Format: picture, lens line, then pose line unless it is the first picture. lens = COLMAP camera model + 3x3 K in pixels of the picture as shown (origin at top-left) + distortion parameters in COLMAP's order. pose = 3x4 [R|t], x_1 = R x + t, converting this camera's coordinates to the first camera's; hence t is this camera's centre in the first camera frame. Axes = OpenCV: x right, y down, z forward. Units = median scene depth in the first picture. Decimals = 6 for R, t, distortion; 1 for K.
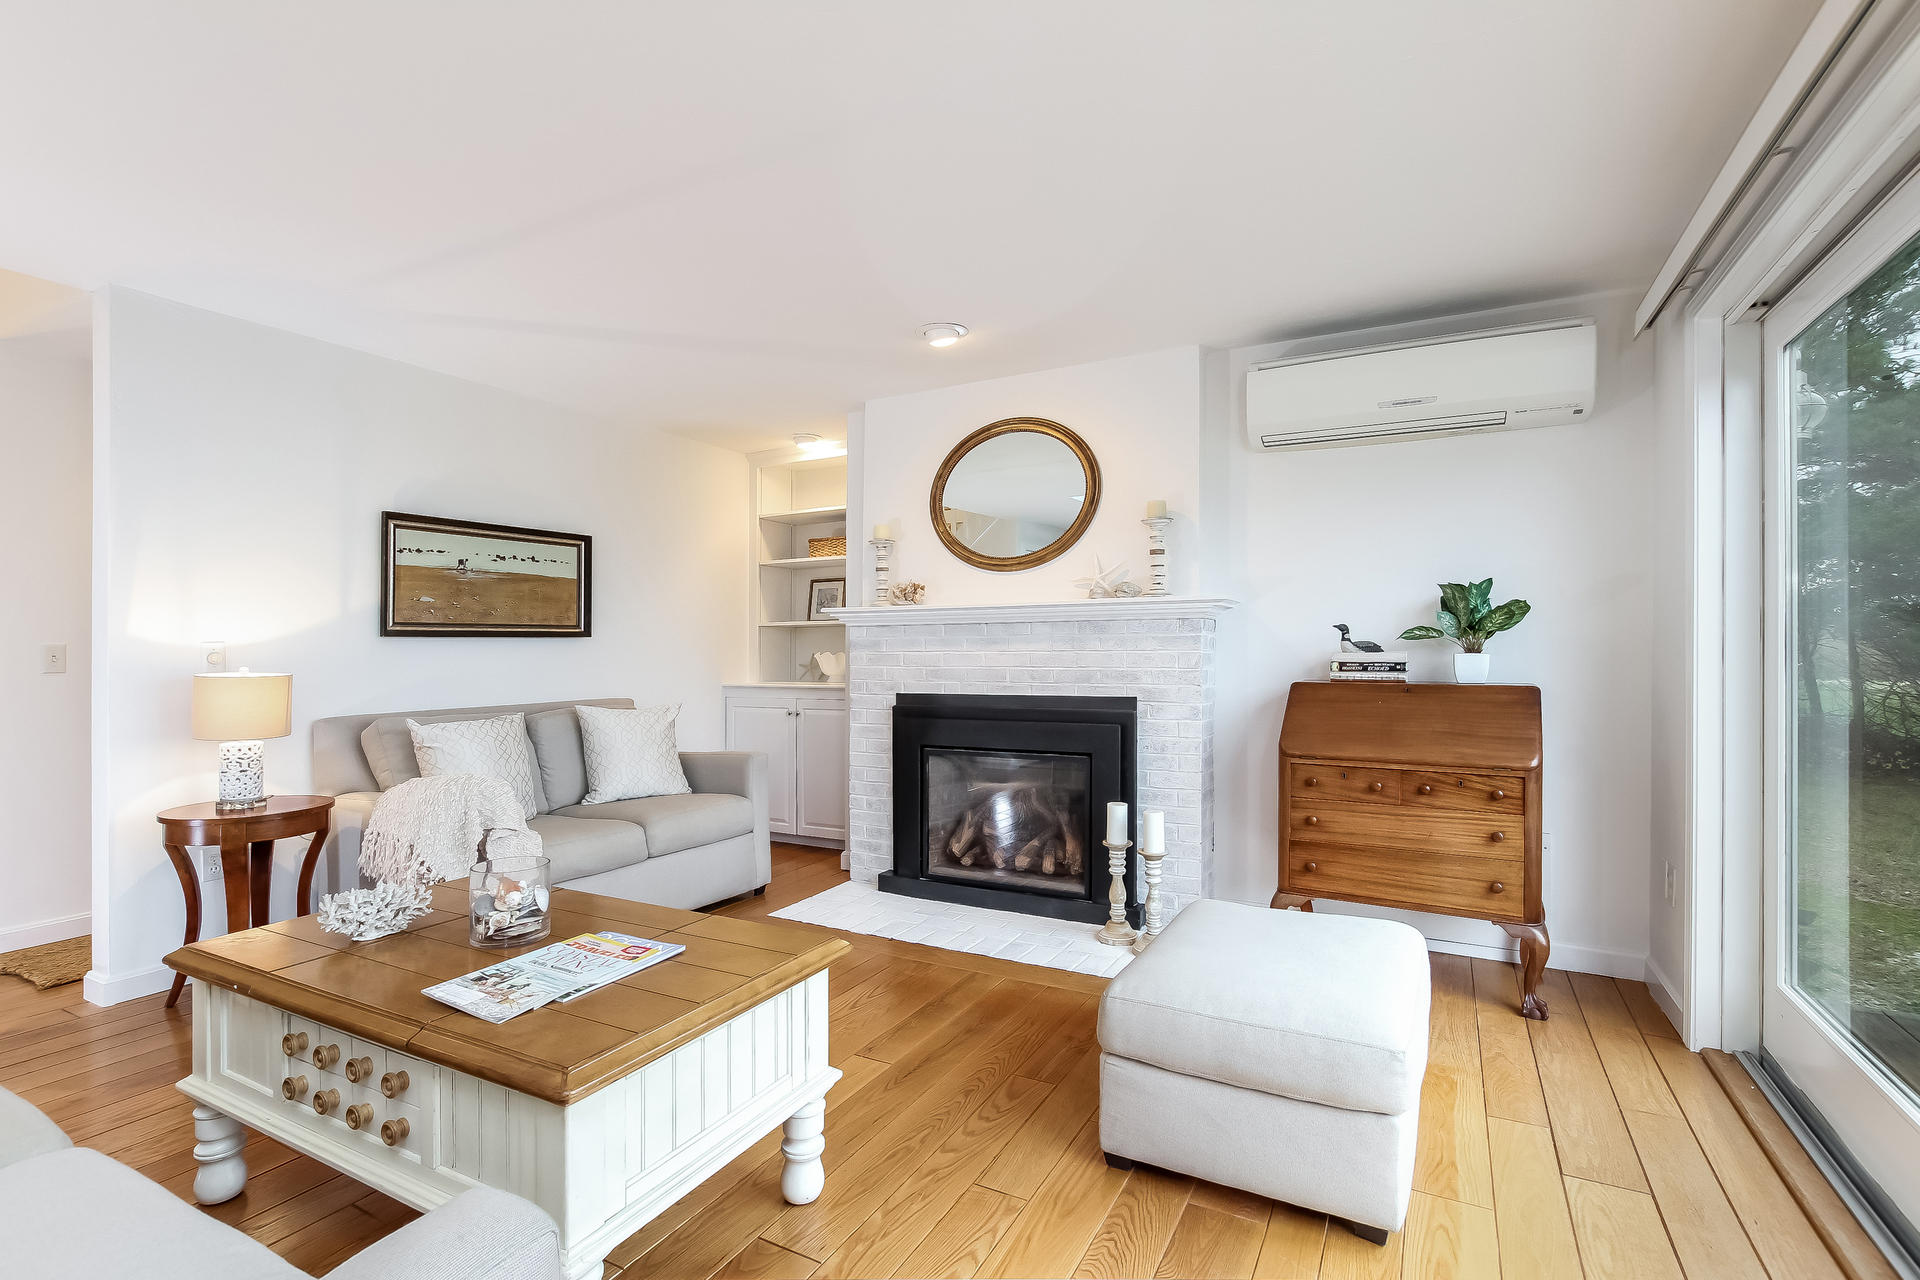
lens RADIAL K [[894.4, 0, 957.5], [0, 894.4, 651.7], [0, 0, 1]] dist [-0.002592, -0.000388]
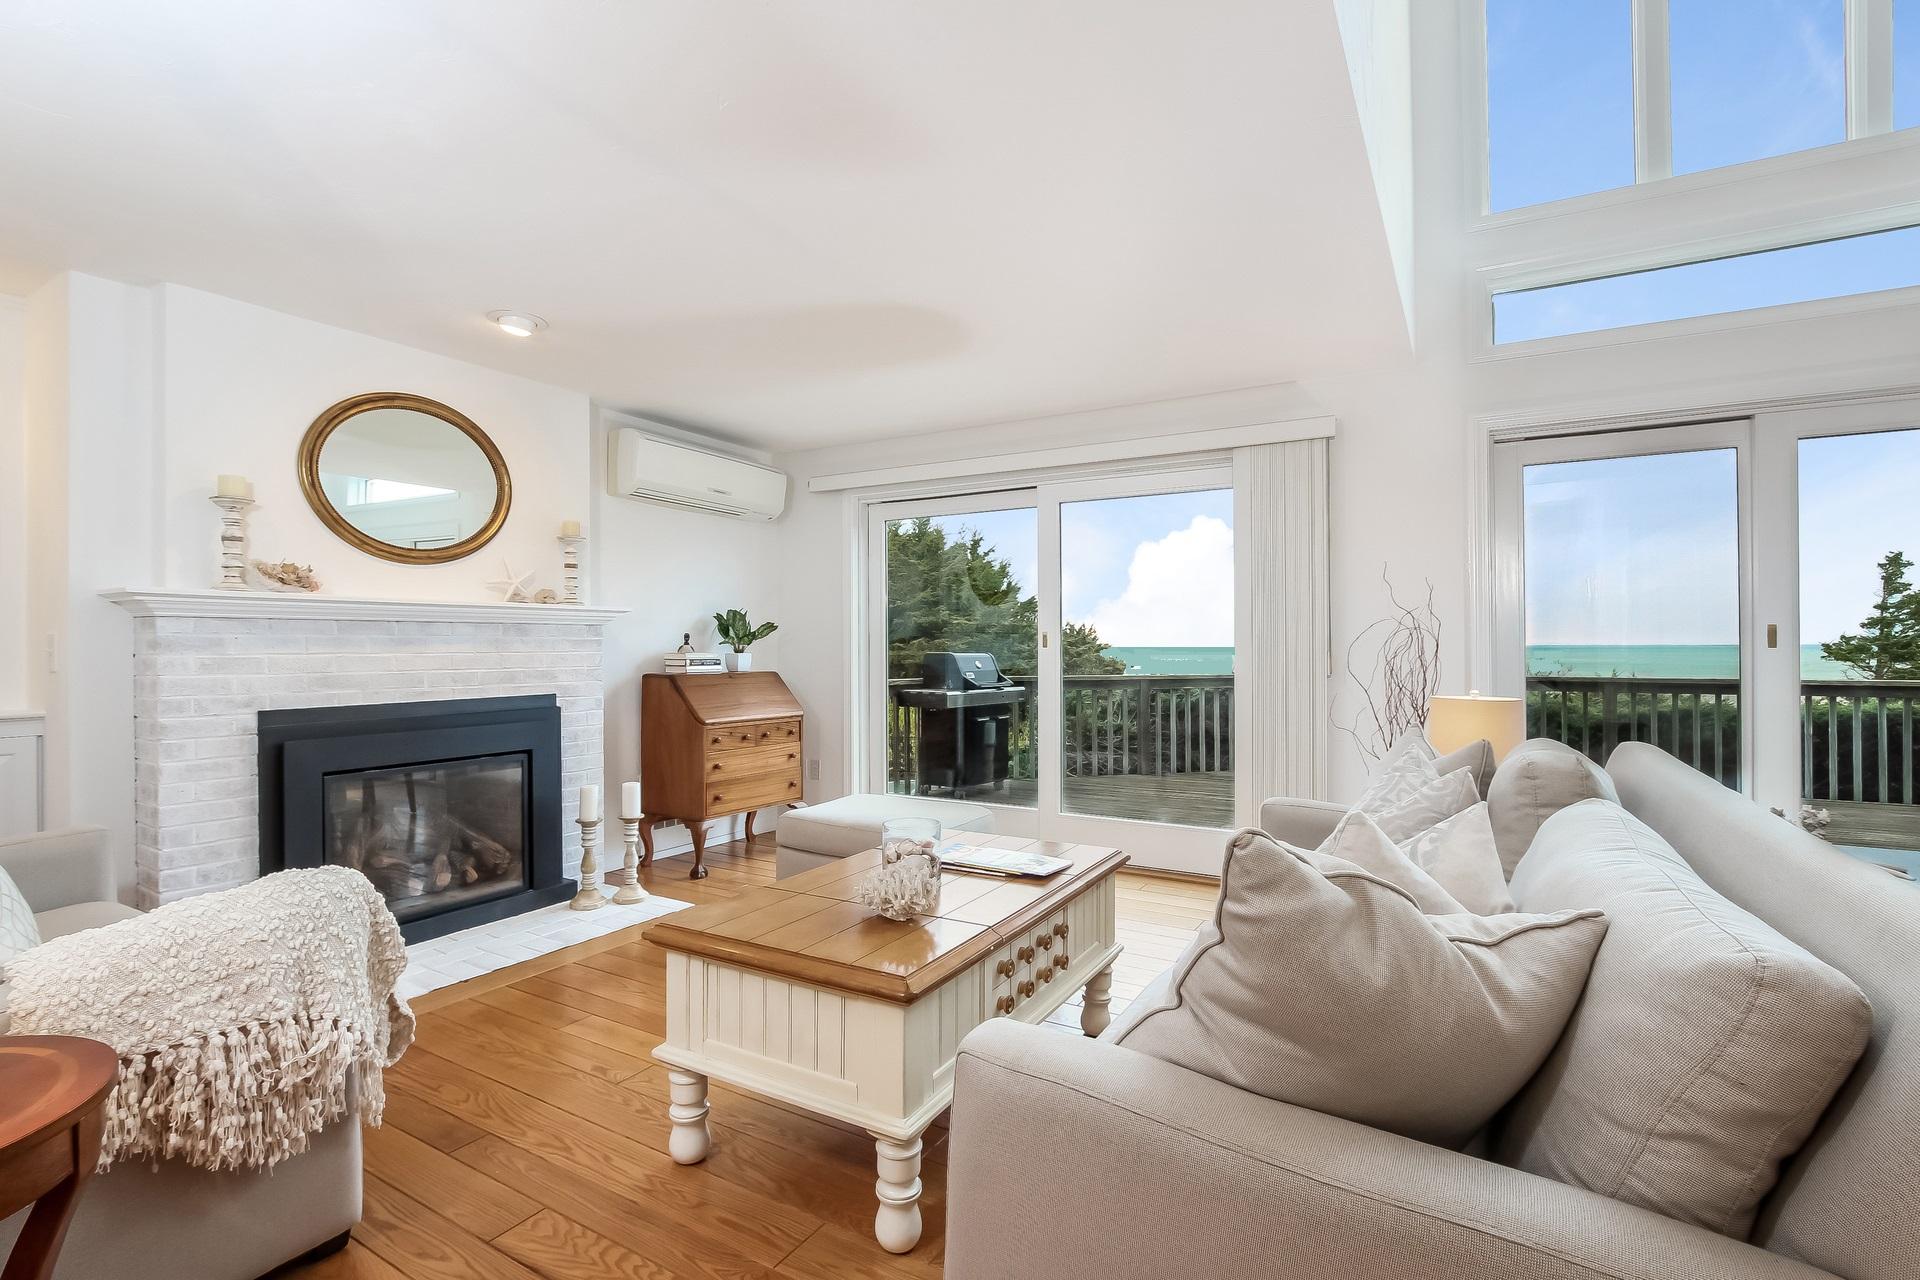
lens RADIAL K [[894.4, 0, 957.5], [0, 894.4, 651.7], [0, 0, 1]] dist [-0.002592, -0.000388]
pose [[0.030236, -0.000272, 0.999543, -0.878151], [0.005101, 0.999987, 0.000117, 0.000787], [-0.999530, 0.005095, 0.030237, 0.455555]]
